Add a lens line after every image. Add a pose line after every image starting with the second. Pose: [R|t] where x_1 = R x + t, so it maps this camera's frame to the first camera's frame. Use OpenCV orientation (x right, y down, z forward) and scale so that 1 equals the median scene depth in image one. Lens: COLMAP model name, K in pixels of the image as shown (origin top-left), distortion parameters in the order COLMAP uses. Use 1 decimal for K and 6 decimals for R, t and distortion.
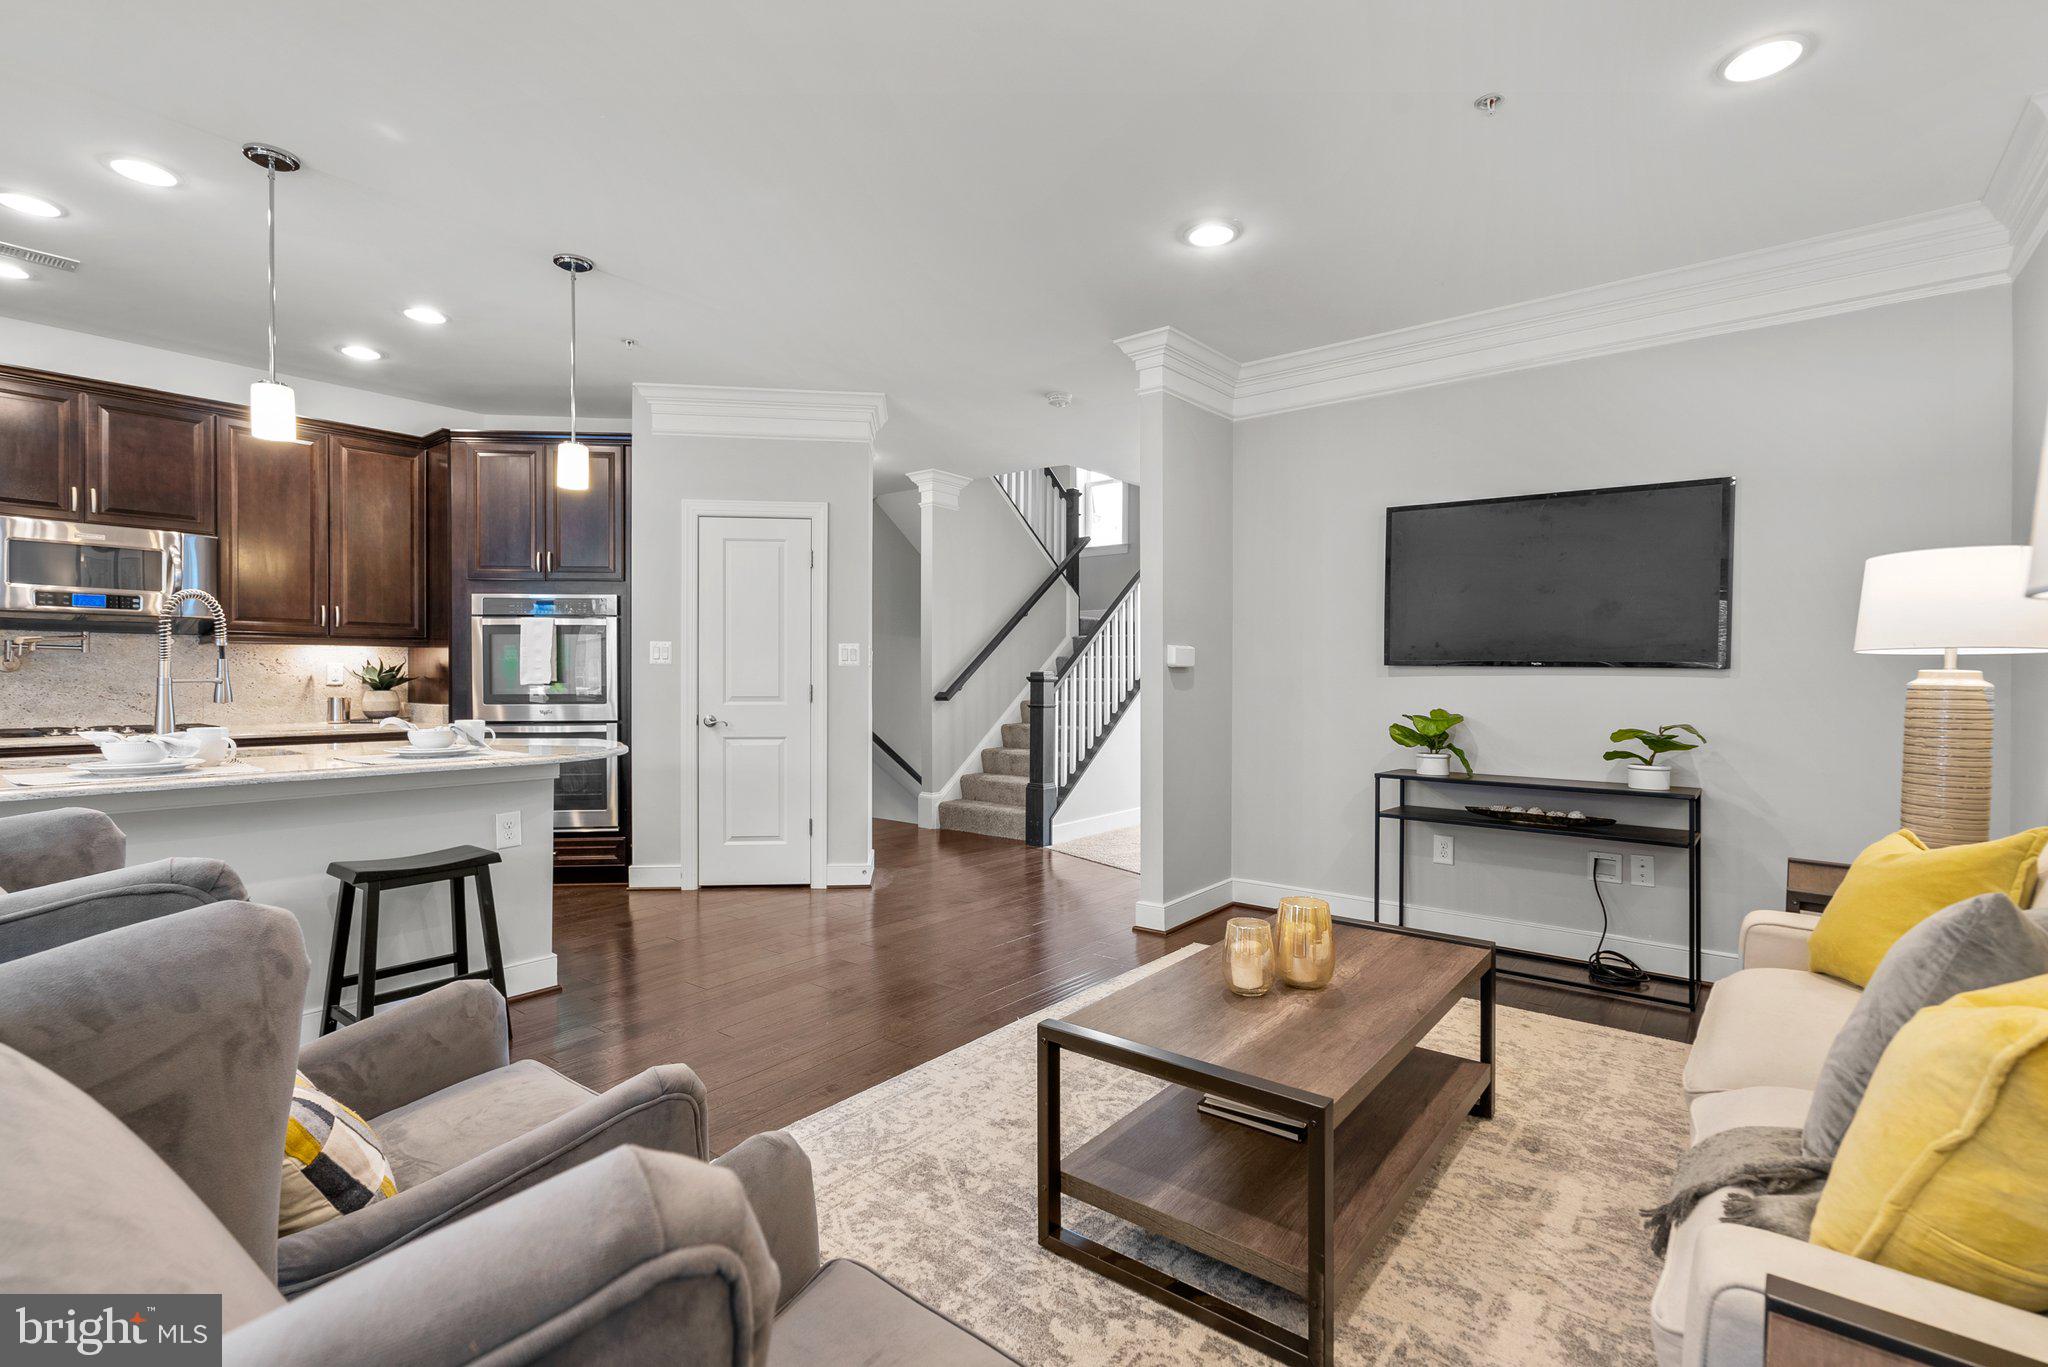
lens RADIAL K [[941.1, 0, 1026.6], [0, 941.1, 685.2], [0, 0, 1]] dist [-0.001987, 0.000476]
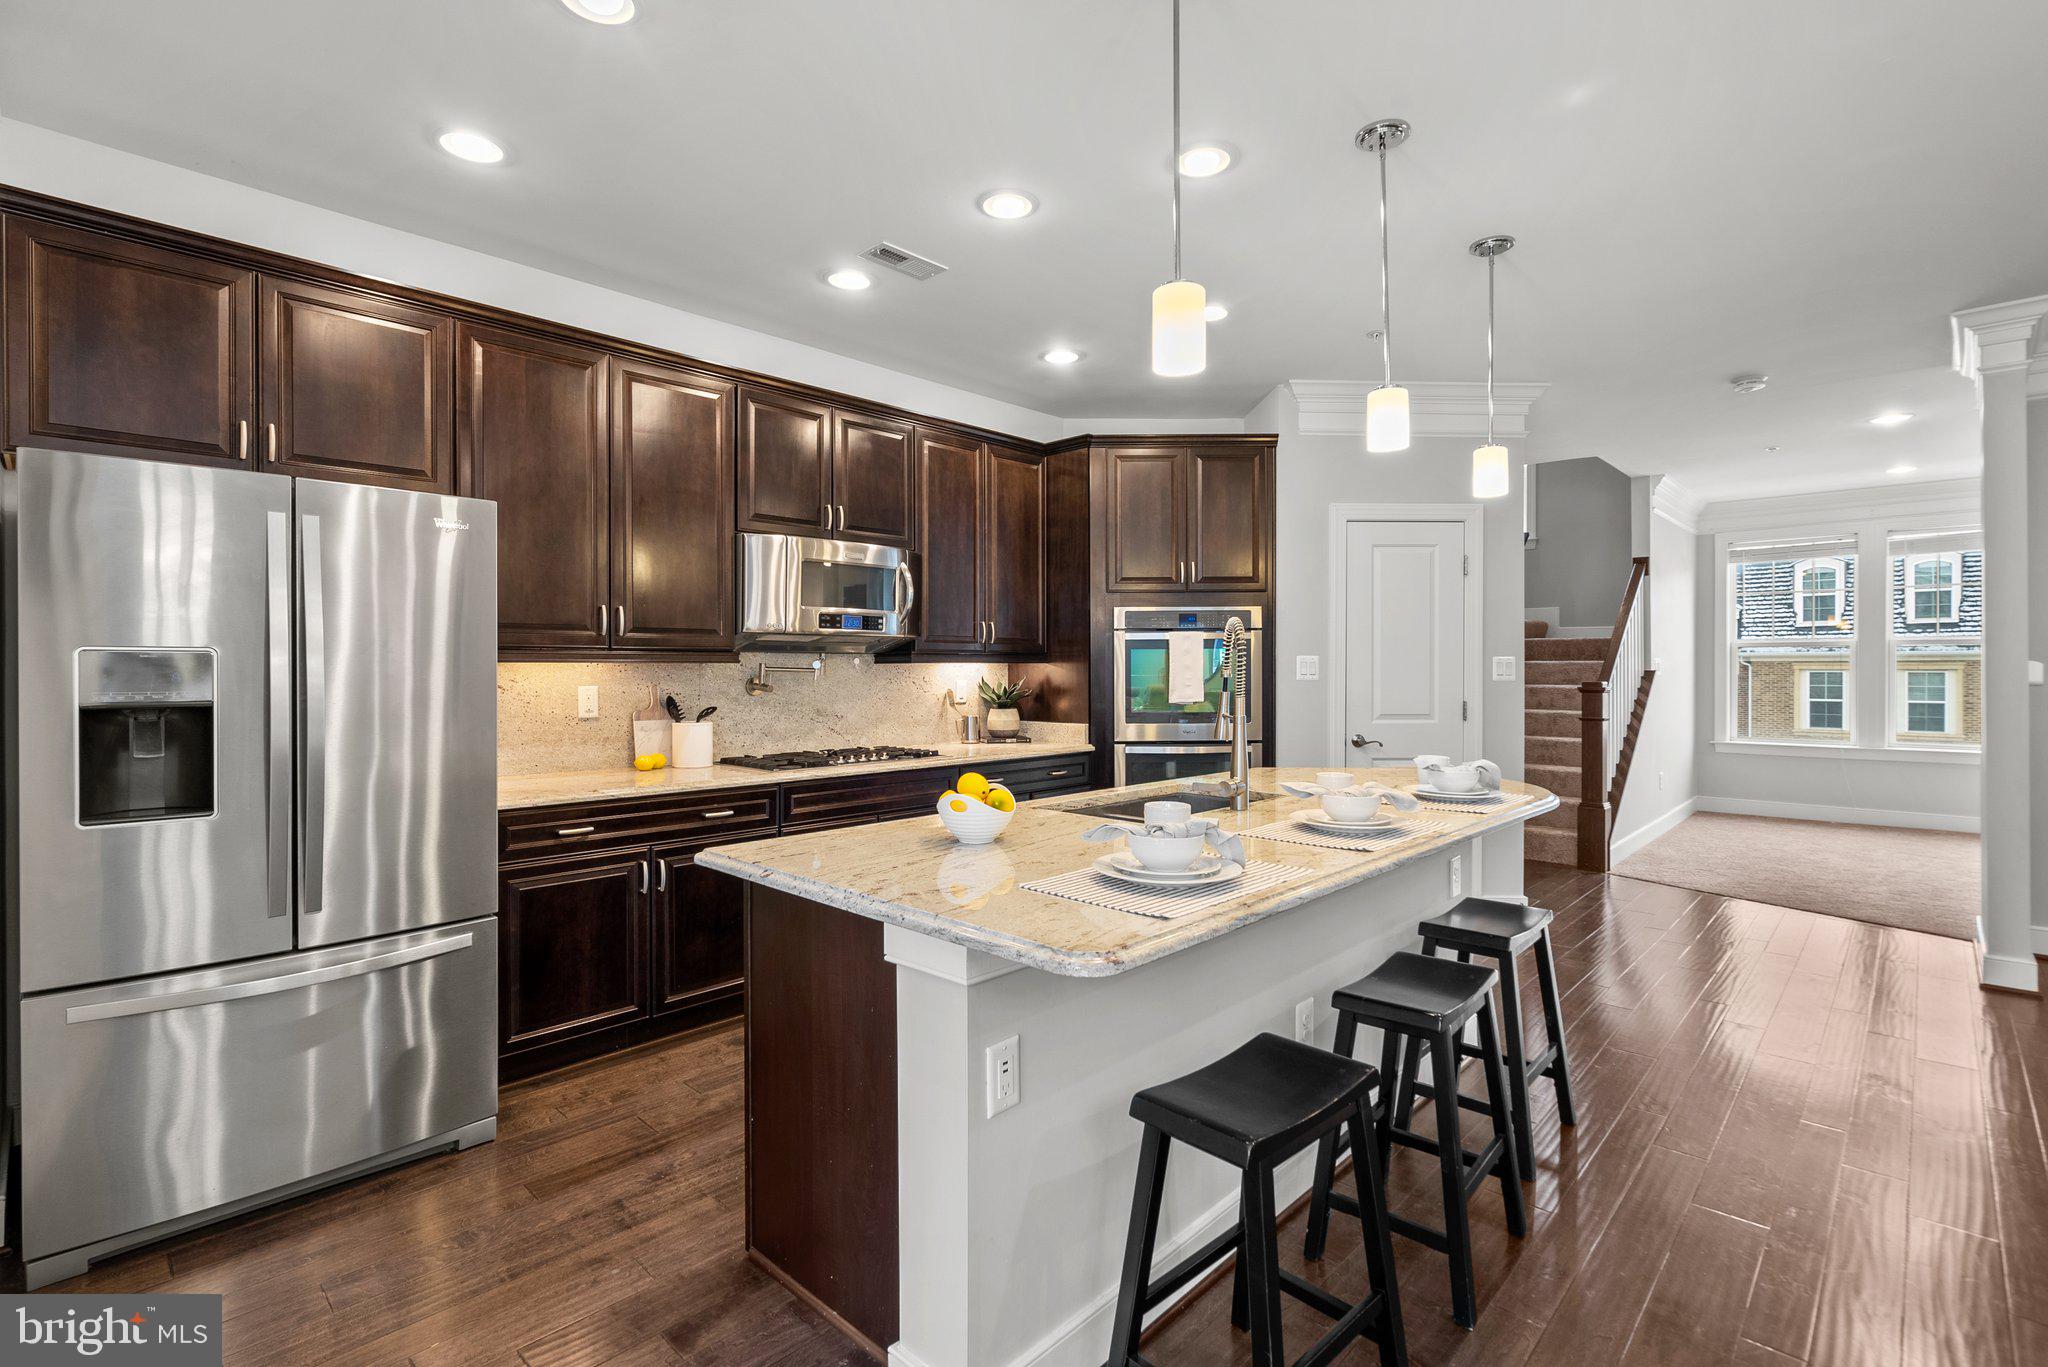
lens RADIAL K [[941.1, 0, 1010.7], [0, 941.1, 674.8], [0, 0, 1]] dist [-0.001987, 0.000476]
pose [[0.995427, -0.003833, -0.095452, -0.601842], [0.003626, 0.999991, -0.002345, -0.026938], [0.095460, 0.001988, 0.995431, 0.043318]]
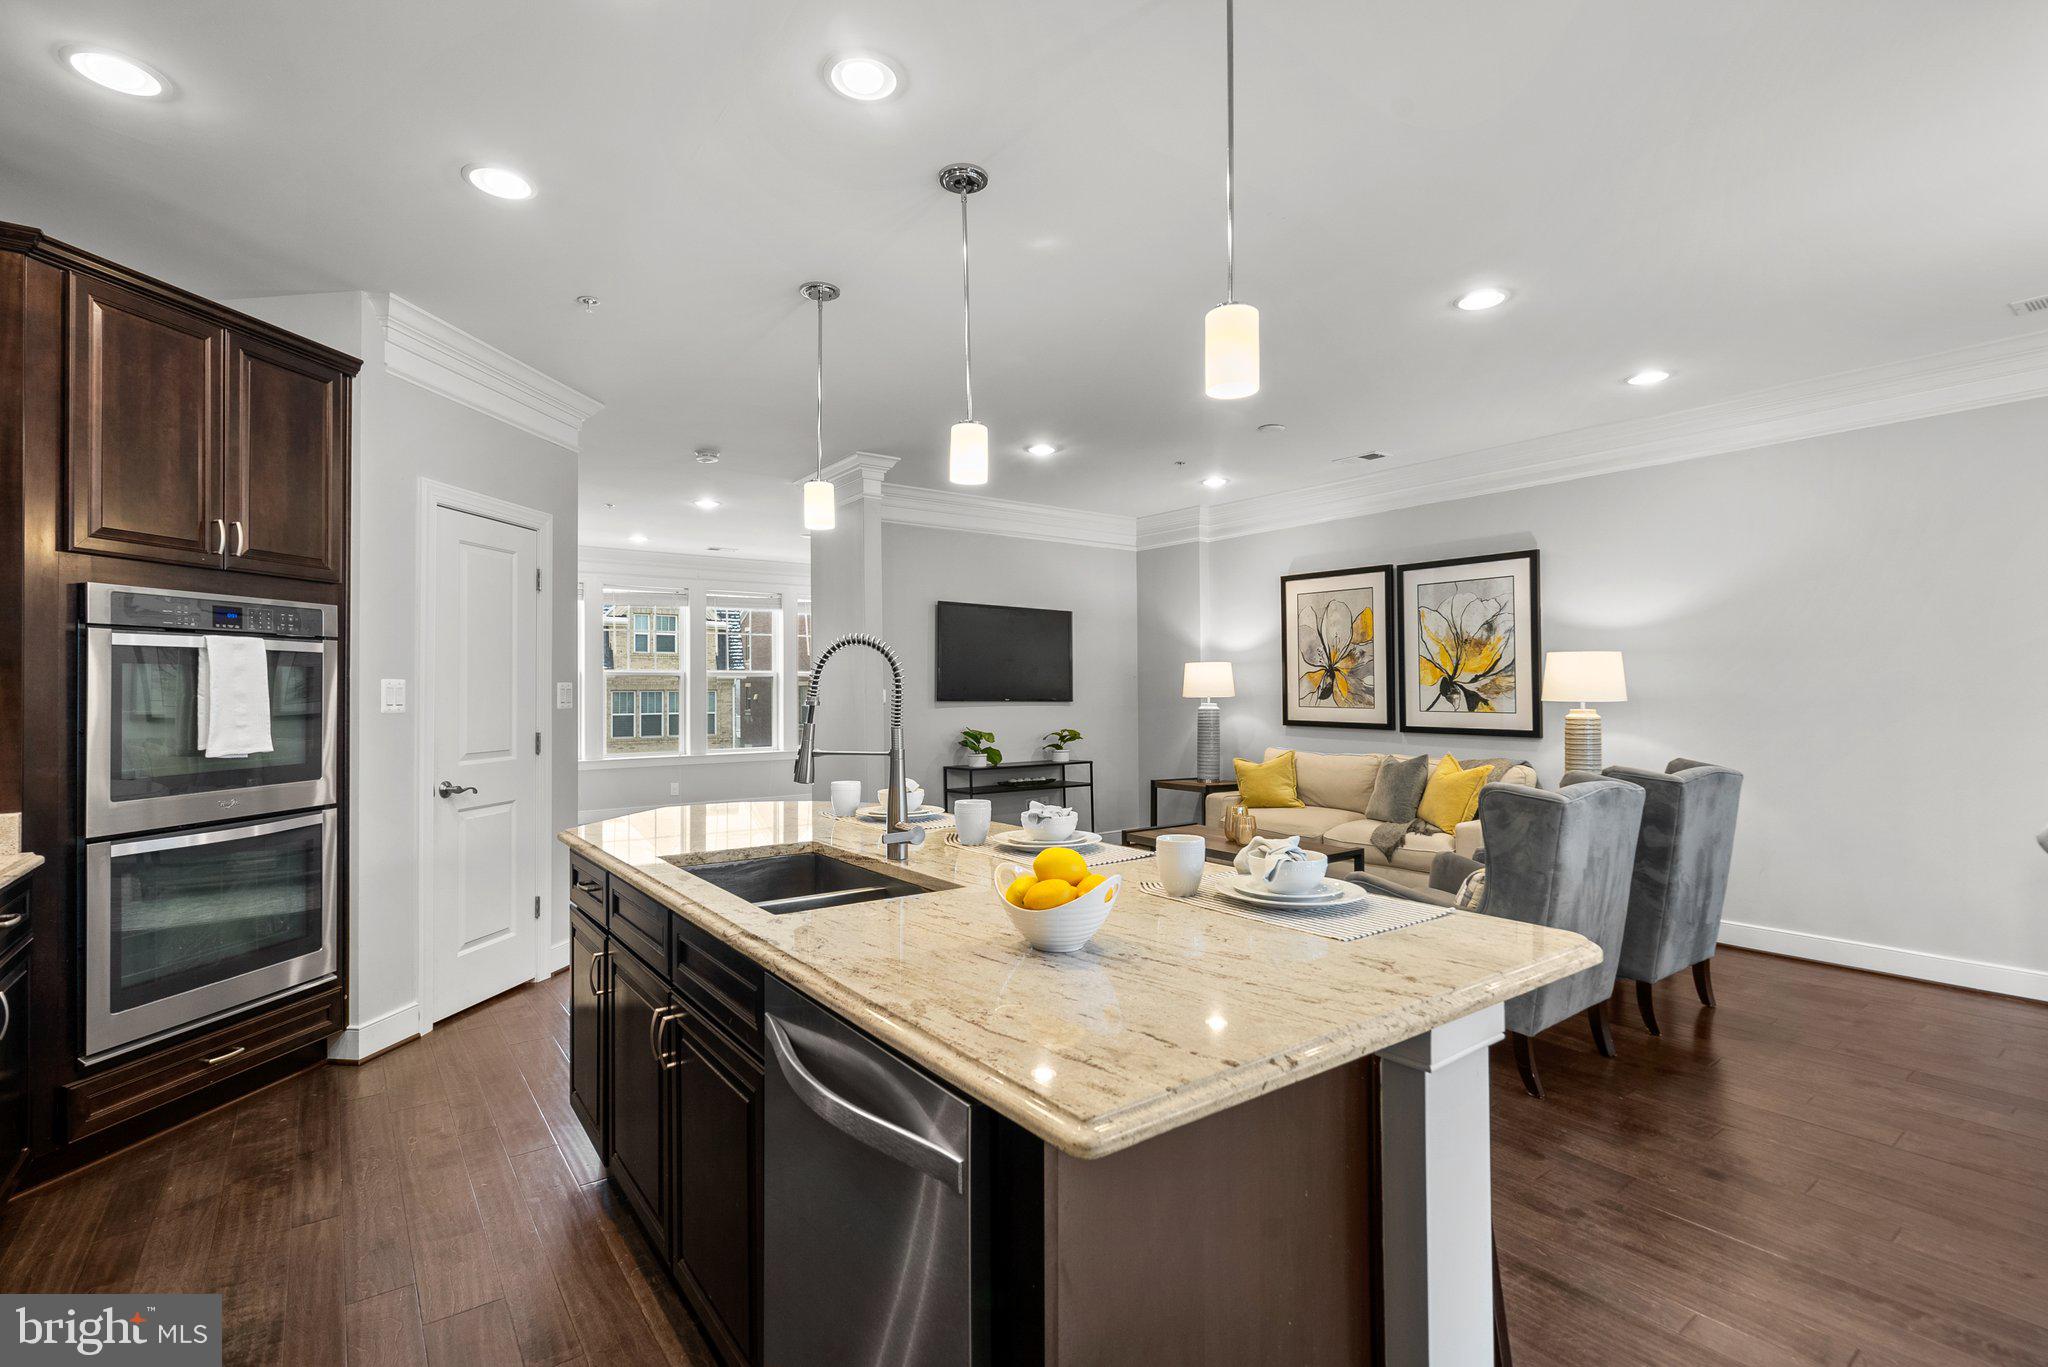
lens RADIAL K [[941.1, 0, 1005.2], [0, 941.1, 679.0], [0, 0, 1]] dist [-0.001987, 0.000476]
pose [[0.269567, 0.006650, 0.962959, -0.934988], [0.016113, 0.999805, -0.011416, -0.032330], [-0.962847, 0.018594, 0.269408, 0.400249]]
